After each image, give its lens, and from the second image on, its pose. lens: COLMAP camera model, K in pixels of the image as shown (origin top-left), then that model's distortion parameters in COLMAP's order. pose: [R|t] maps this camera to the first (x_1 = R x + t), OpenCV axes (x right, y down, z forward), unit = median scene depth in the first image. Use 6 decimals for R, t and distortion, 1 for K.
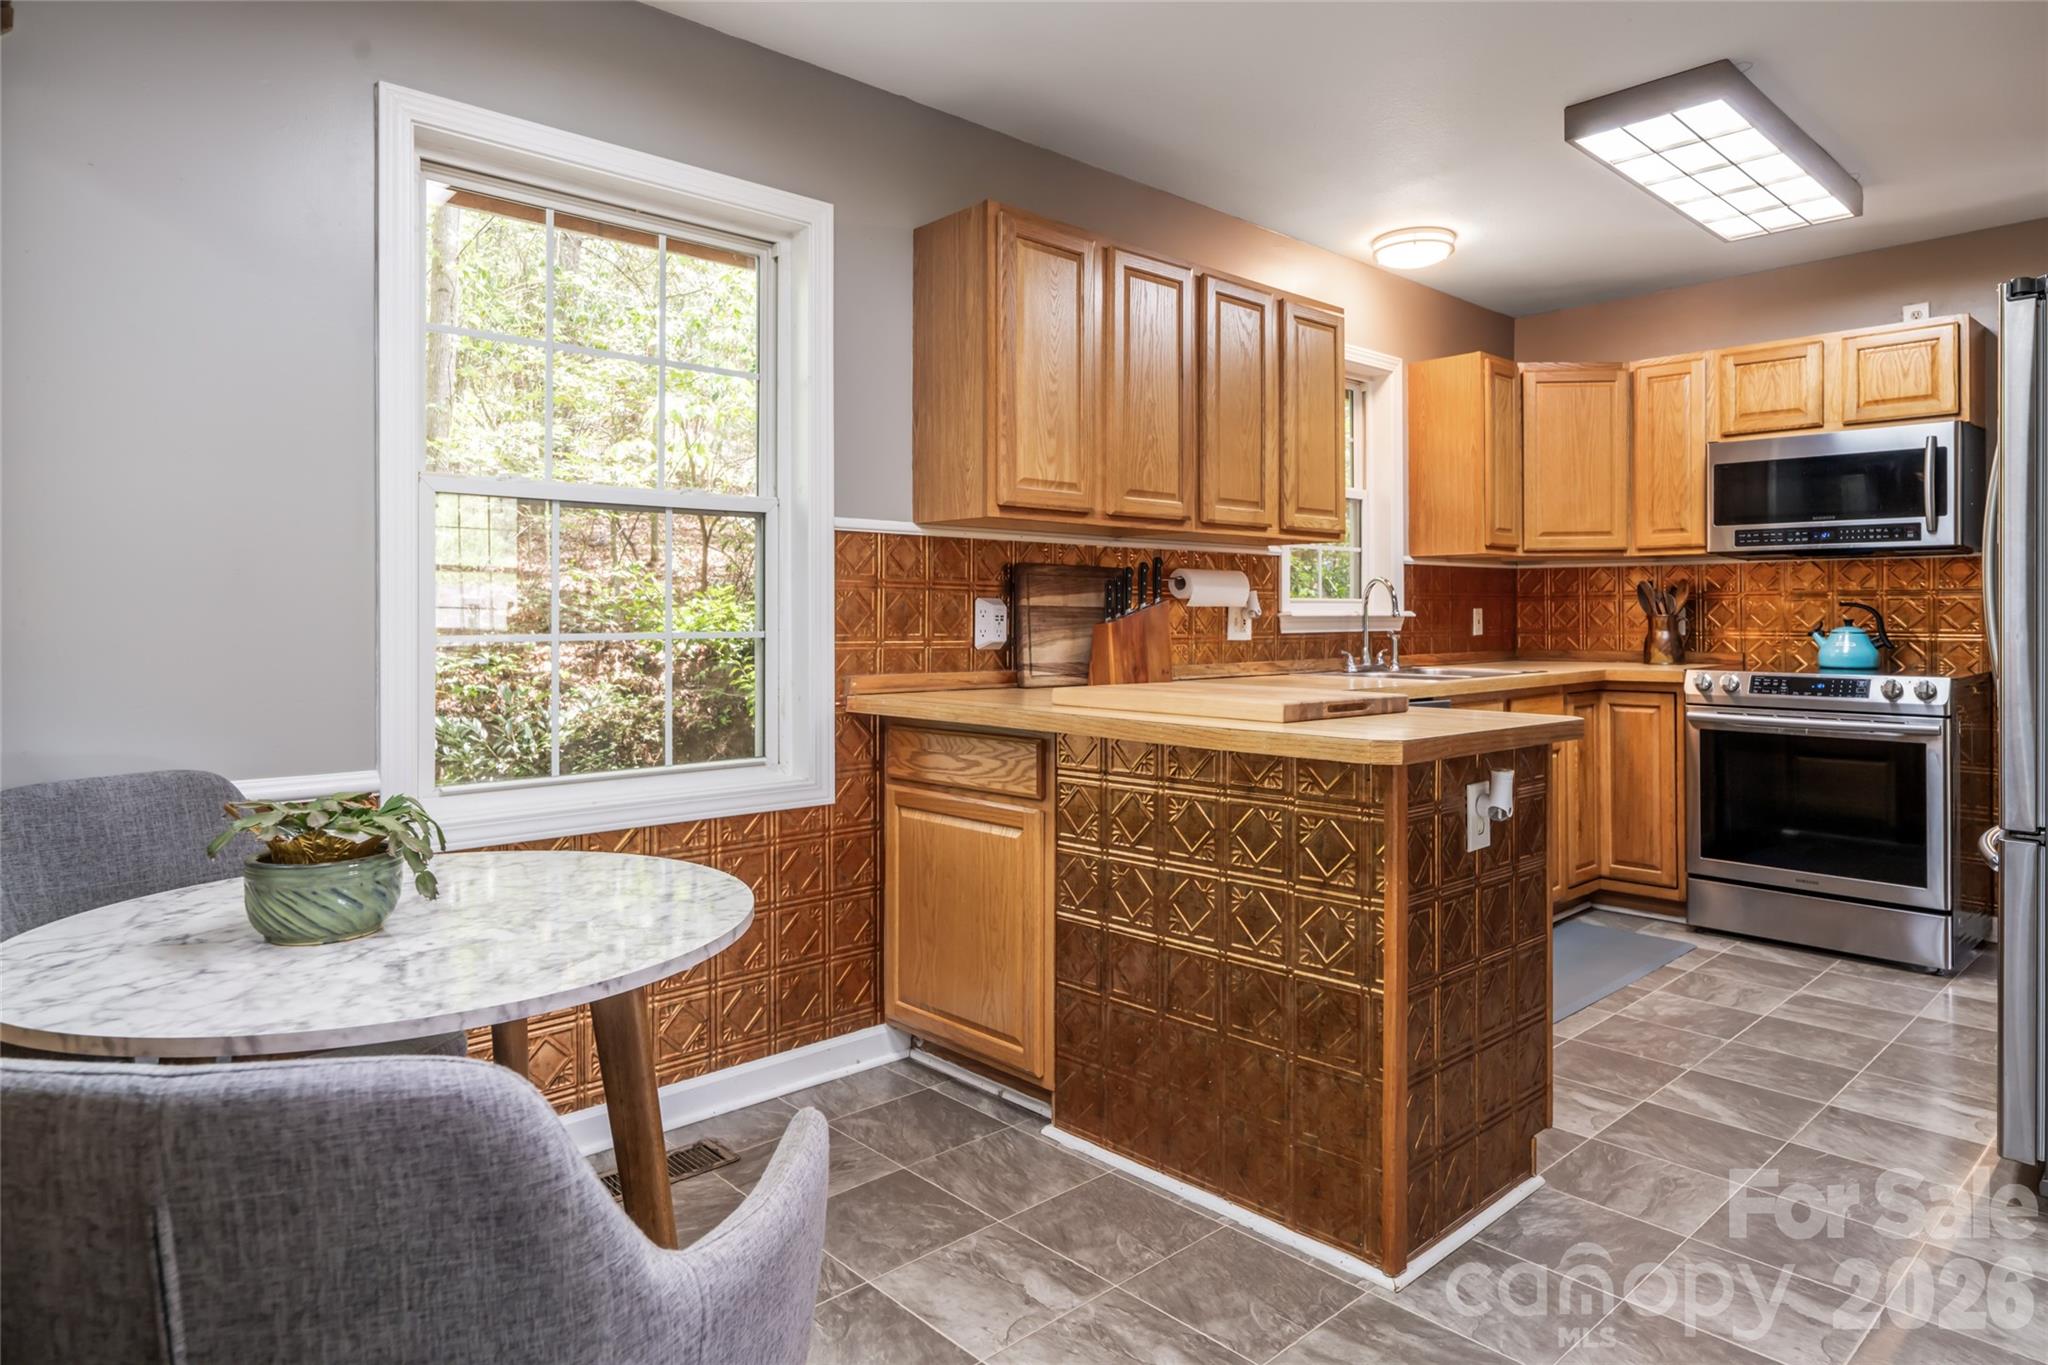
lens RADIAL K [[1200.8, 0, 1025.6], [0, 1200.8, 613.0], [0, 0, 1]] dist [-0.000223, -0.000579]
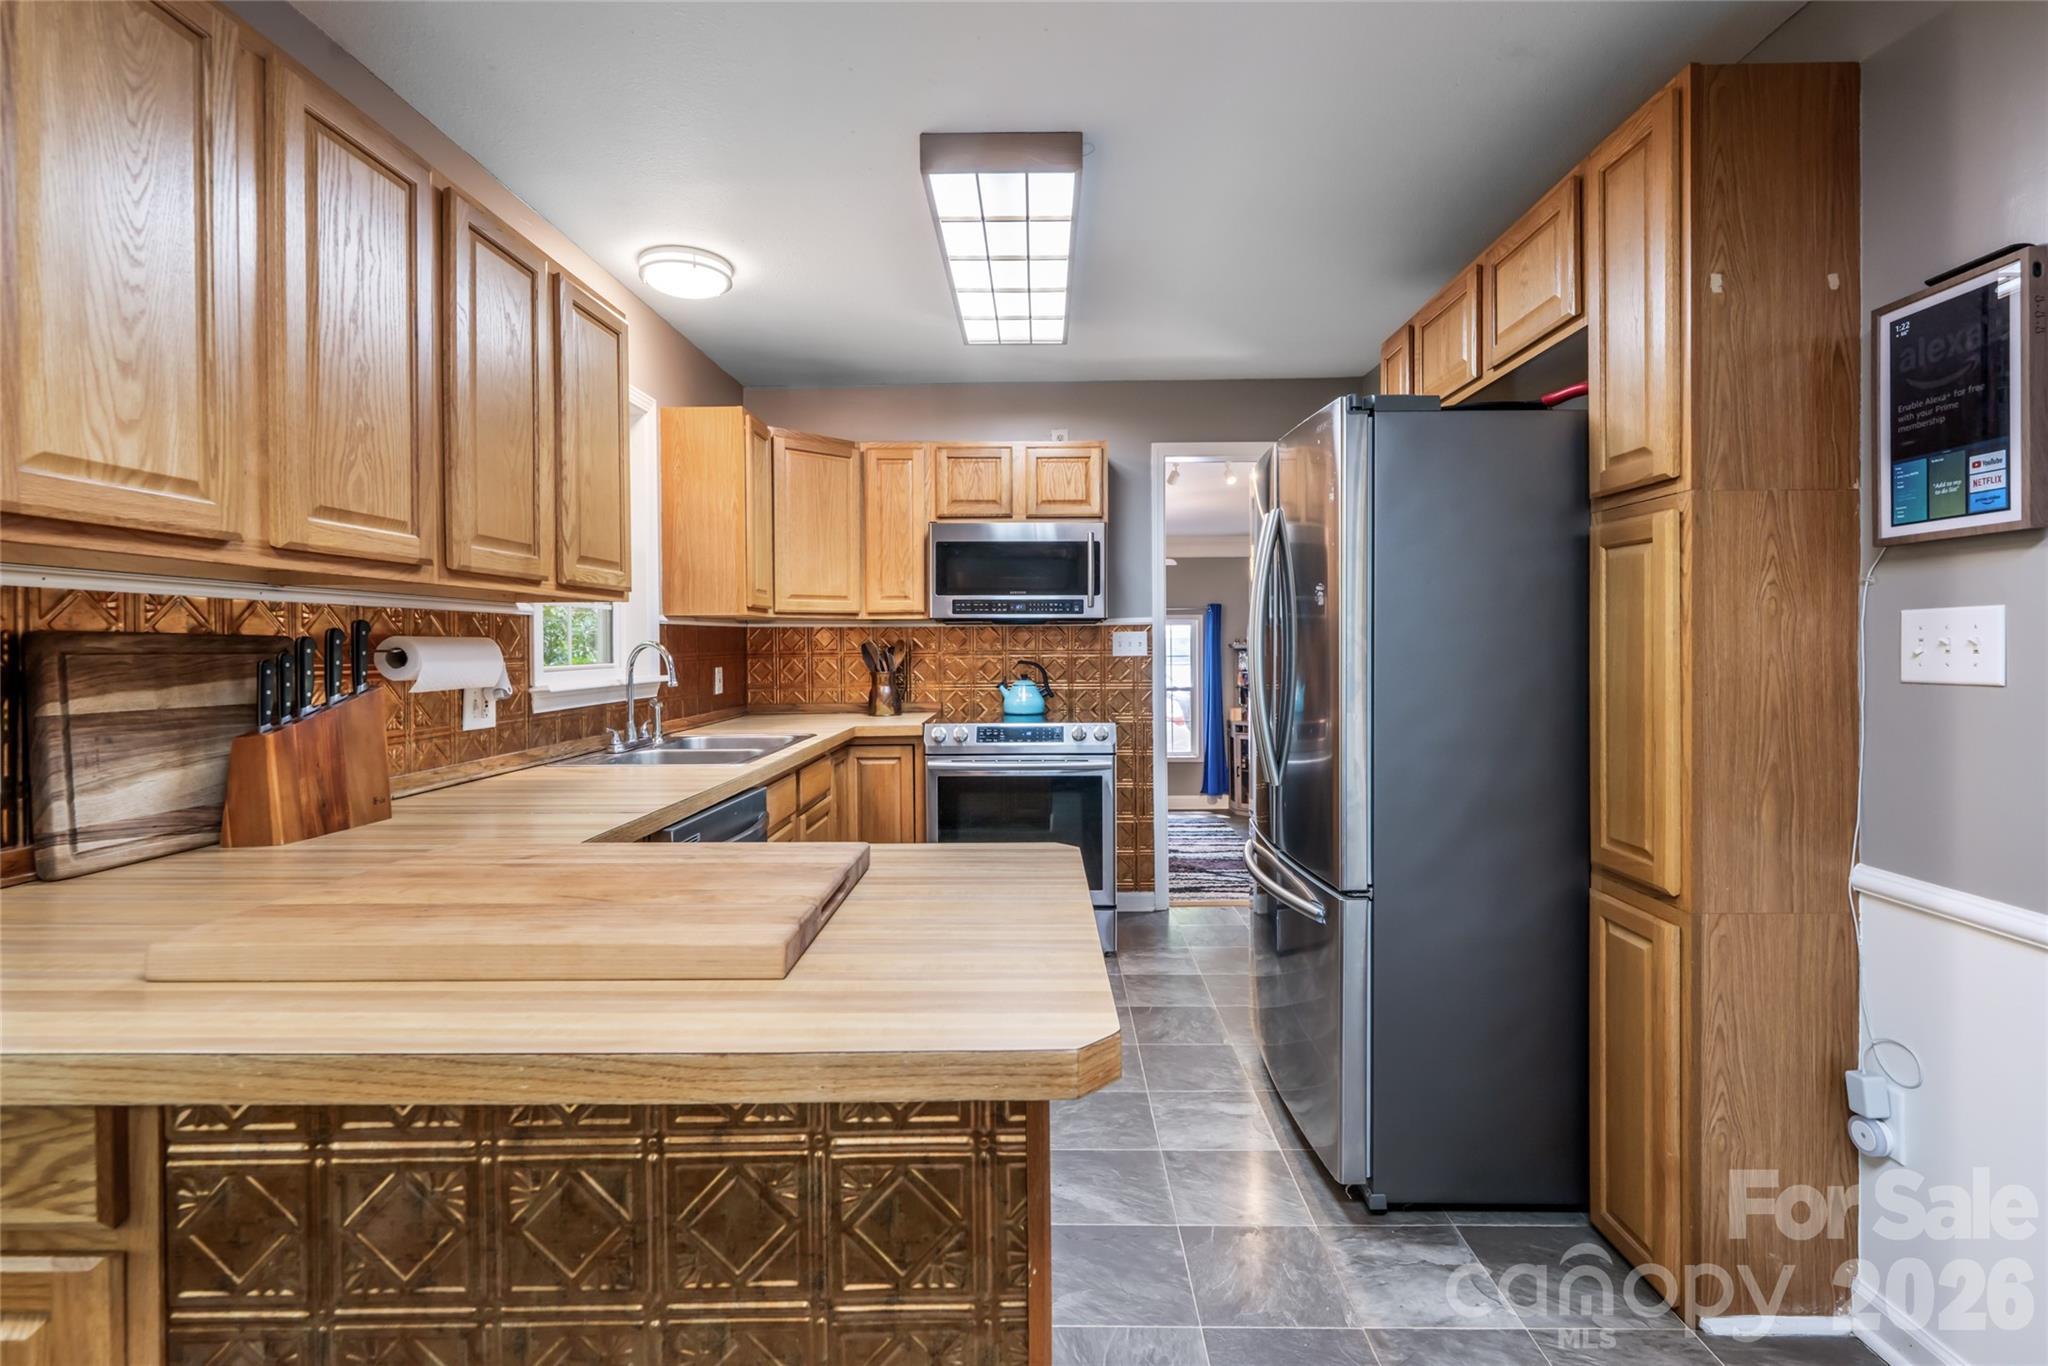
lens RADIAL K [[920.4, 0, 1036.4], [0, 920.4, 651.6], [0, 0, 1]] dist [-0.000130, 0.000109]
pose [[0.687726, -0.009570, 0.725907, 0.002092], [0.004816, 0.999951, 0.008620, -0.027670], [-0.725954, -0.002432, 0.687739, 0.348445]]
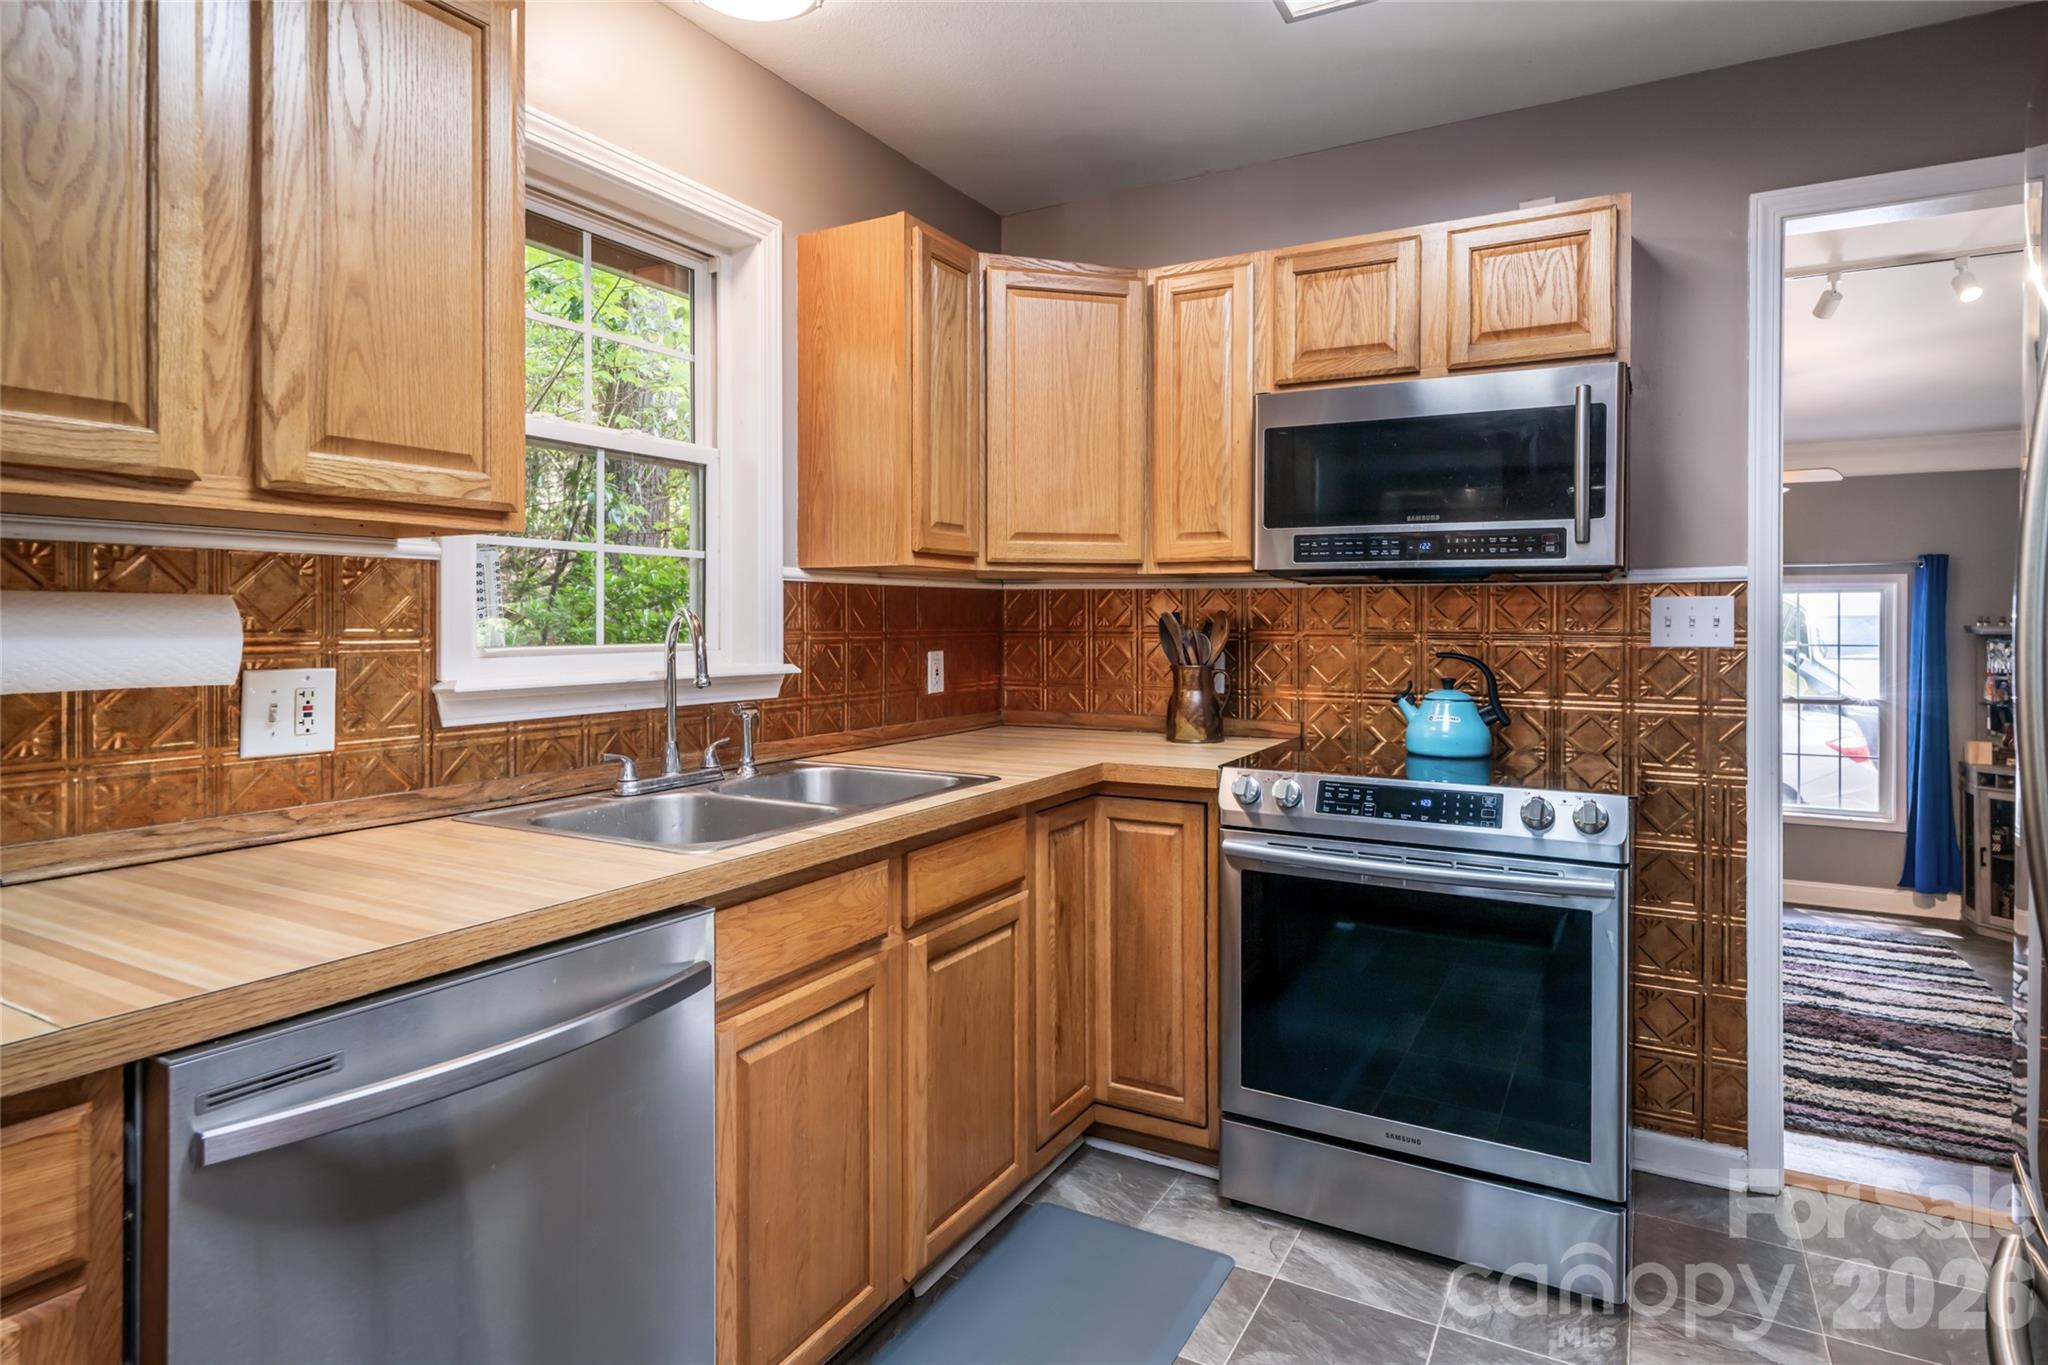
lens RADIAL K [[1113.7, 0, 1028.2], [0, 1113.7, 623.1], [0, 0, 1]] dist [0.000118, 0.001308]
pose [[0.950141, 0.004021, 0.311794, 0.296756], [-0.005333, 0.999980, 0.003354, -0.026368], [-0.311775, -0.004850, 0.950144, 0.523482]]
